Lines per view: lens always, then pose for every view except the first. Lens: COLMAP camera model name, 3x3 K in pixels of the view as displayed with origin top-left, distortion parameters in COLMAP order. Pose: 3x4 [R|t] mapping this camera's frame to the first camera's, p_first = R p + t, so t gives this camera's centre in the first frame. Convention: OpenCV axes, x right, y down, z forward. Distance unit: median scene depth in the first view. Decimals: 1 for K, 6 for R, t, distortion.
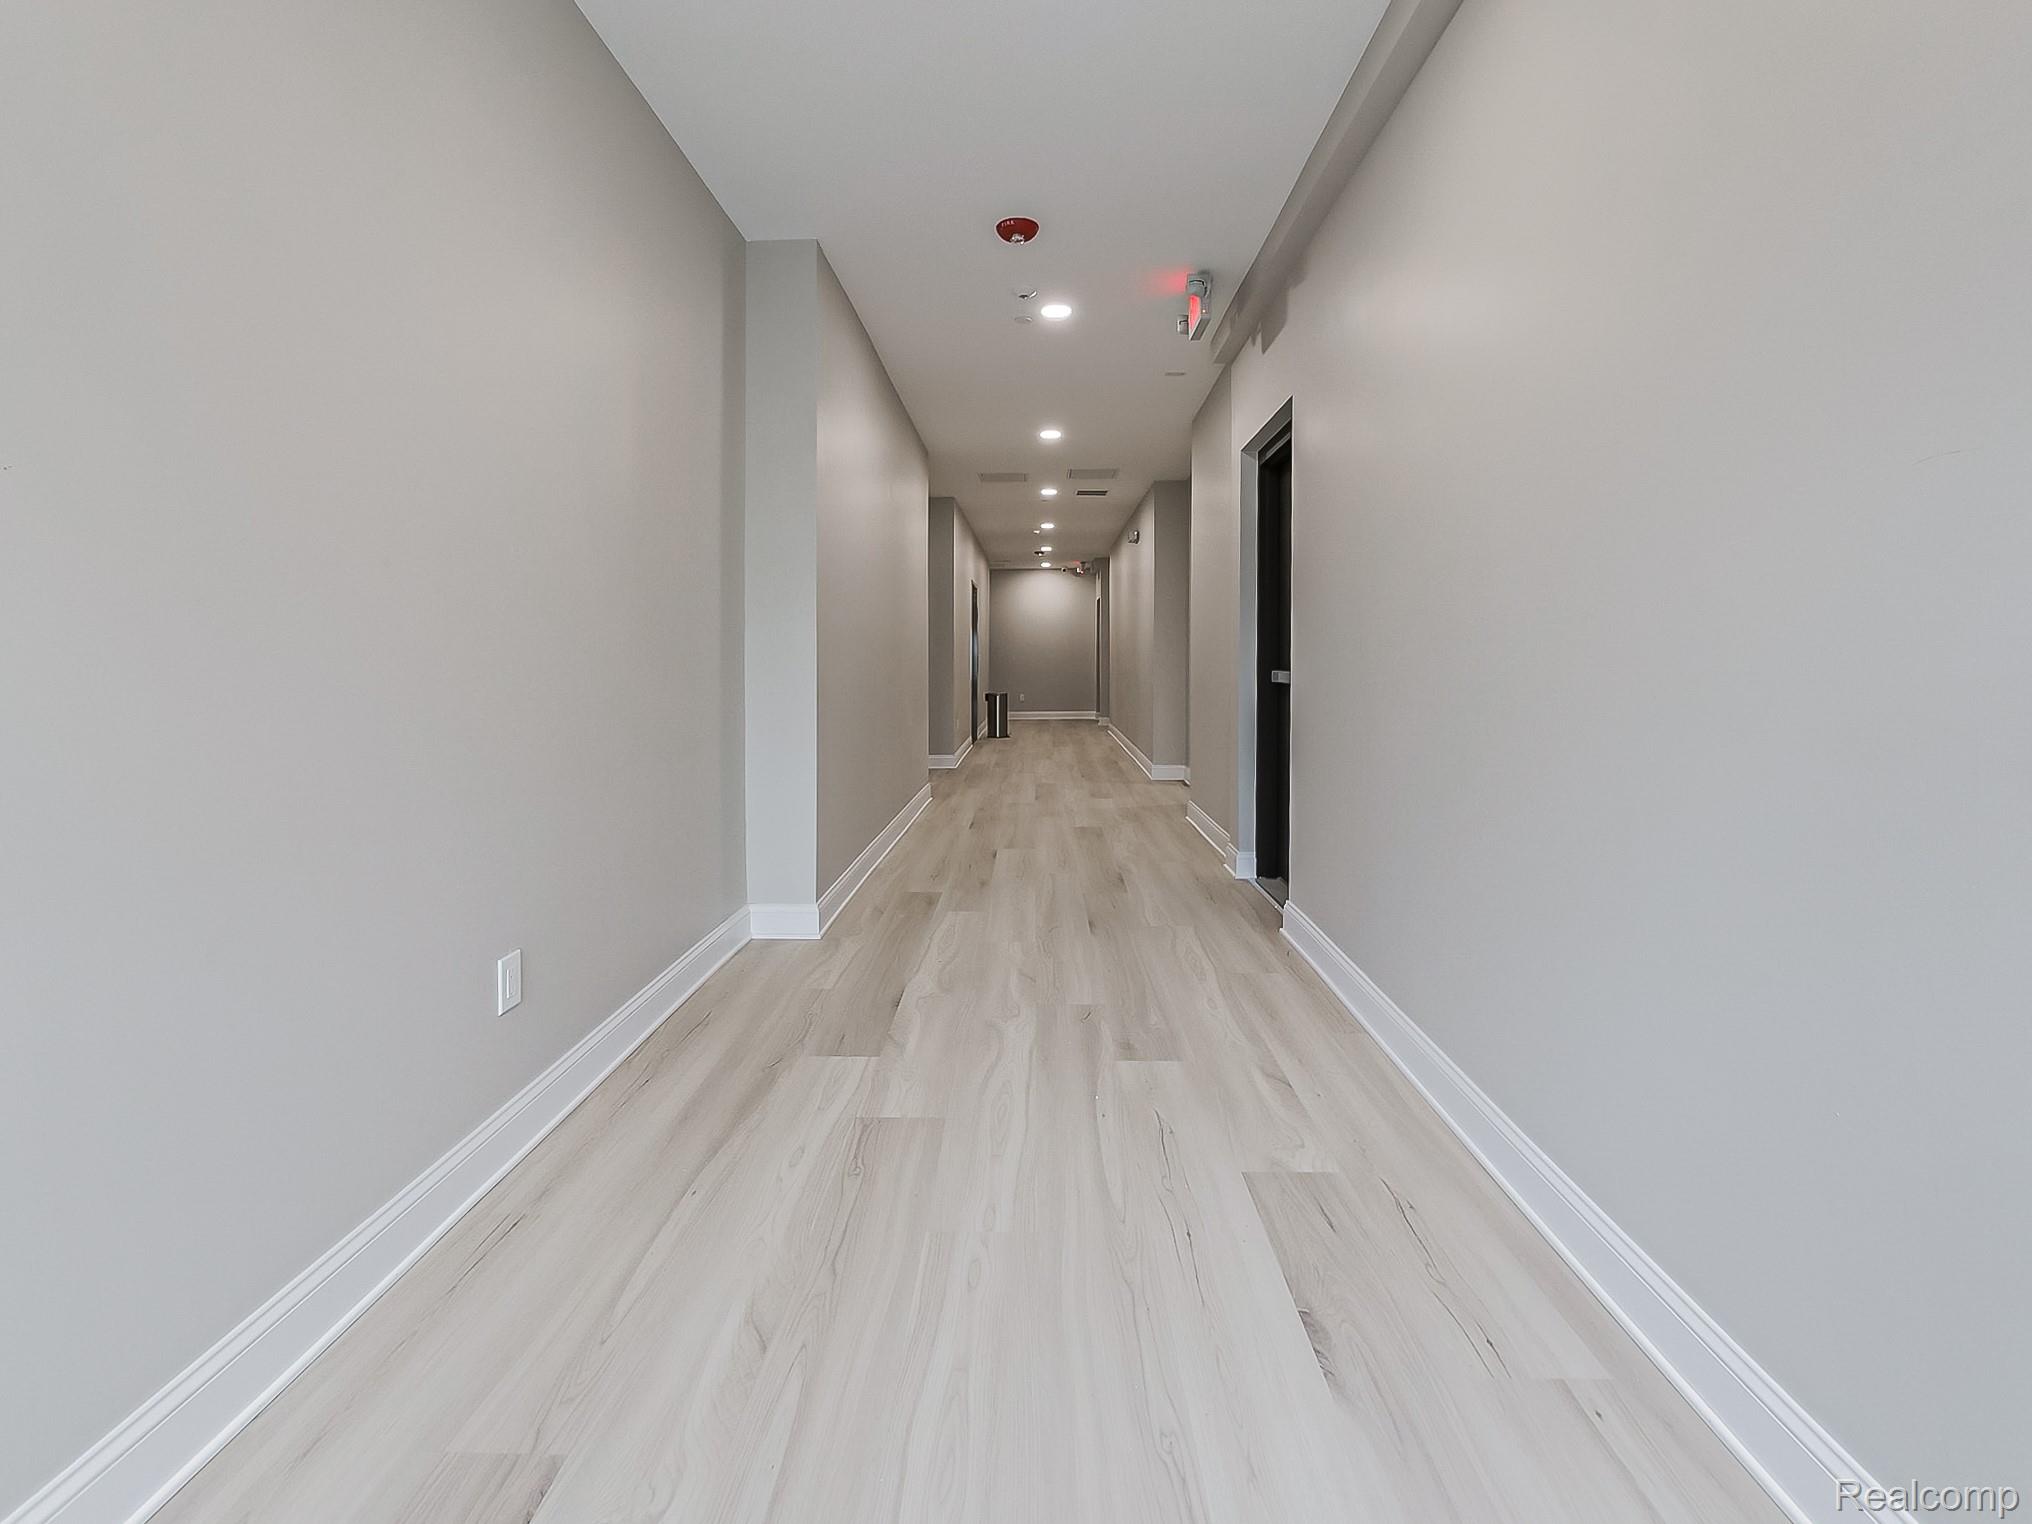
lens RADIAL K [[896.2, 0, 1011.6], [0, 896.2, 684.3], [0, 0, 1]] dist [-0.003105, -0.000752]
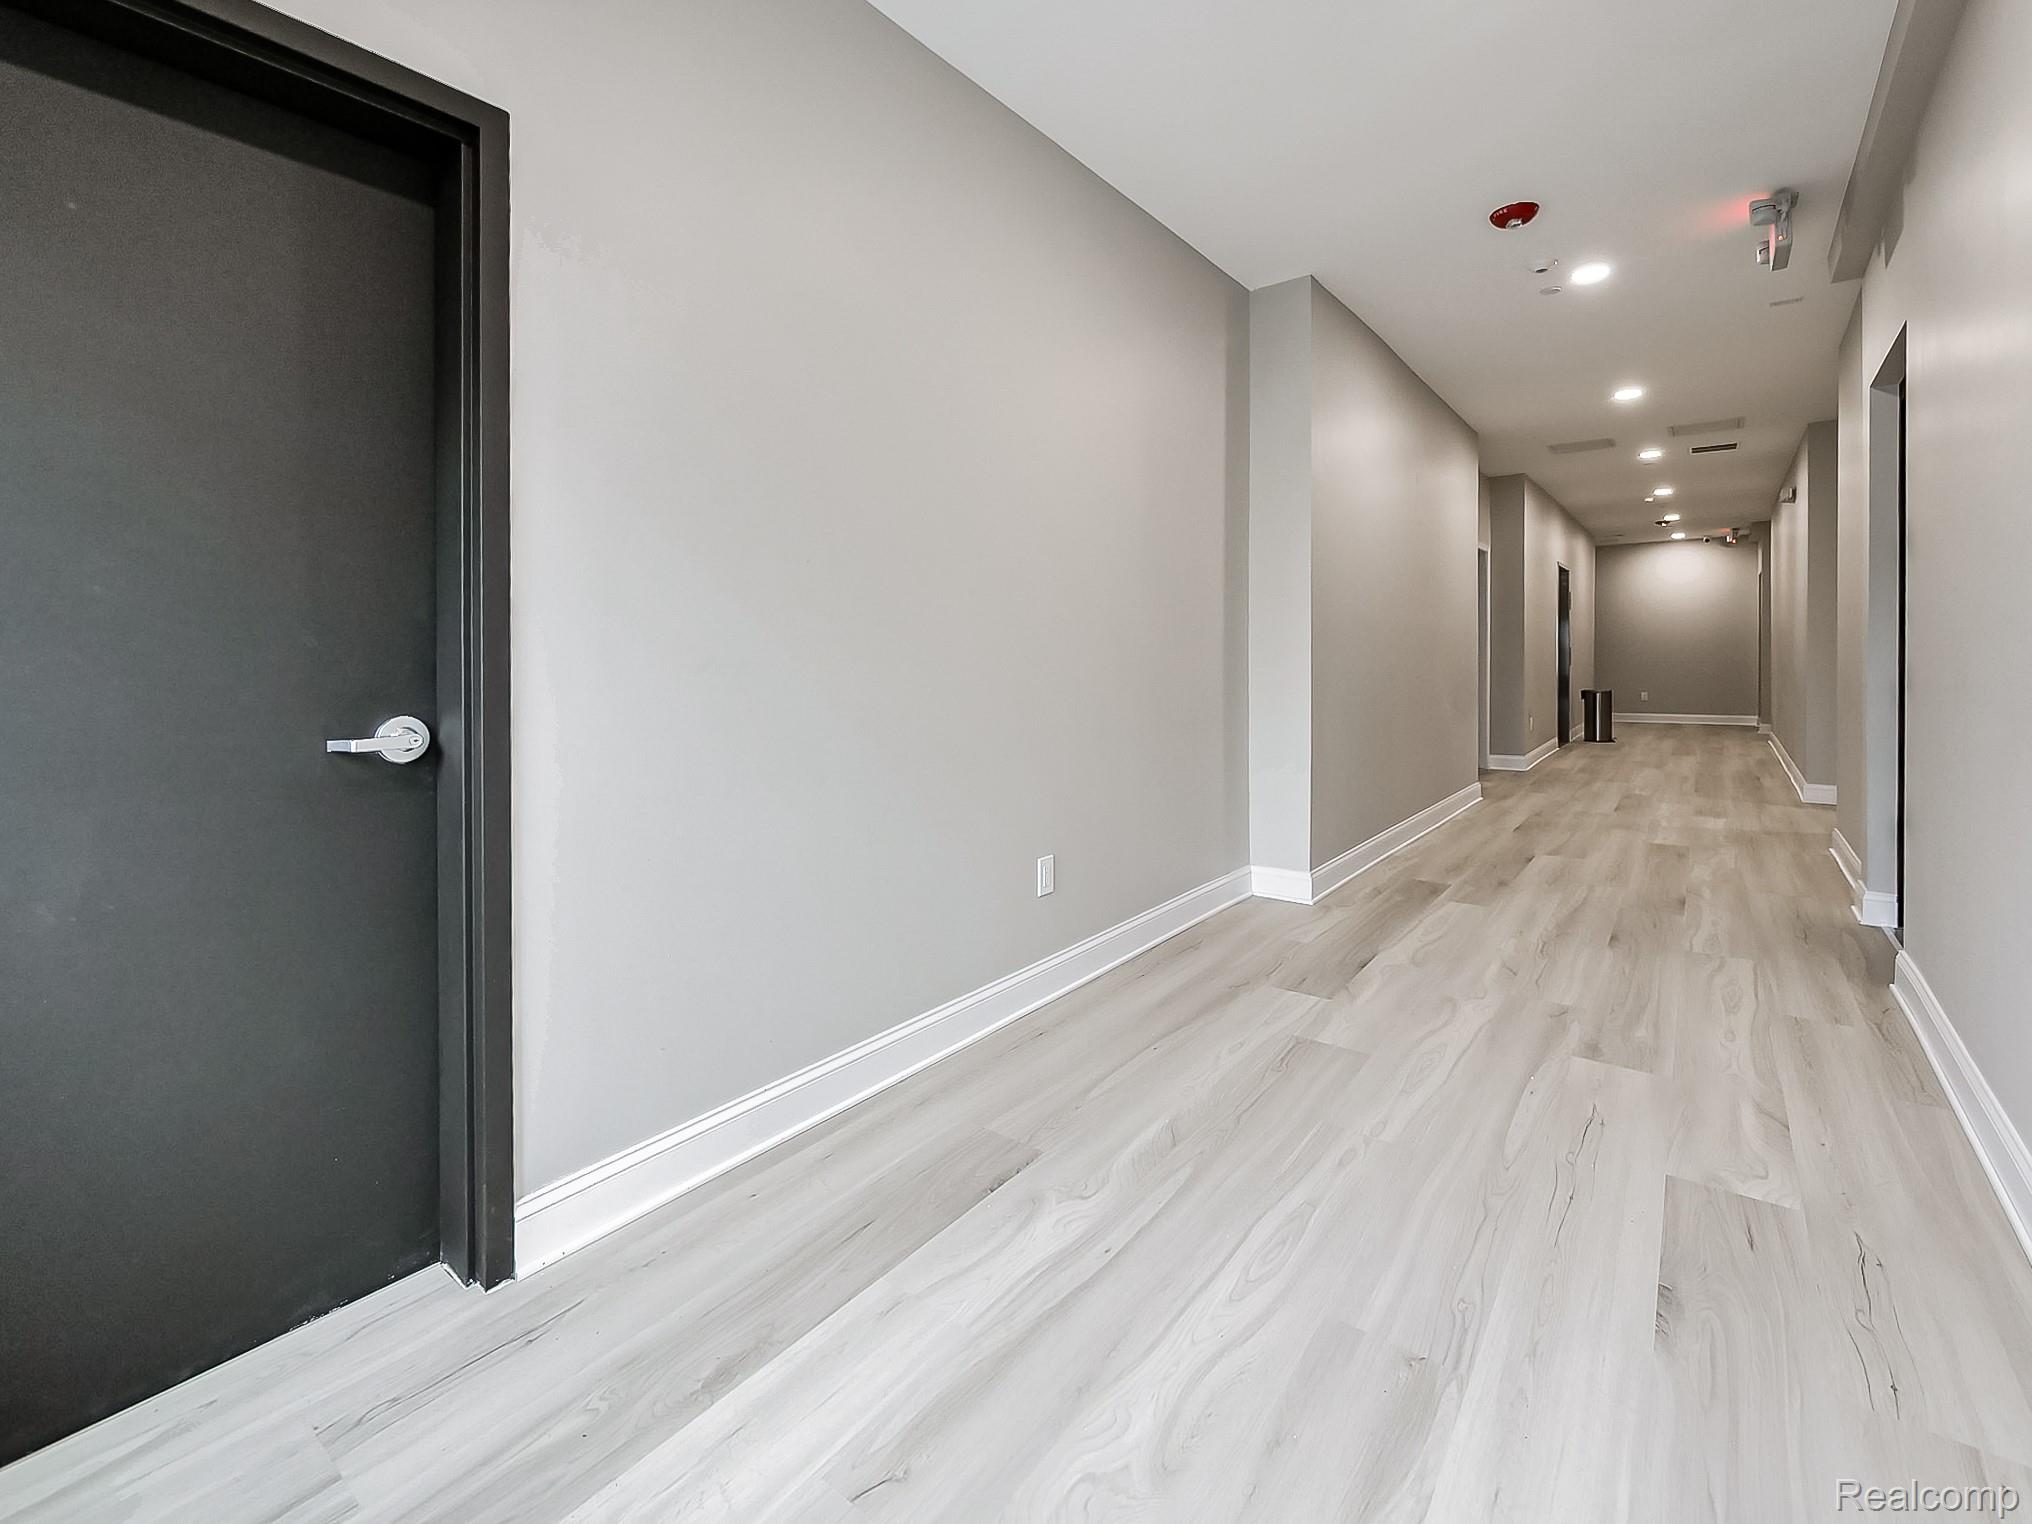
lens RADIAL K [[903.2, 0, 1022.0], [0, 903.2, 694.2], [0, 0, 1]] dist [0.000340, -0.001013]
pose [[0.813427, 0.021796, -0.581259, 0.109274], [-0.011141, 0.999698, 0.021895, 0.003092], [0.581561, -0.011334, 0.813424, -0.091352]]
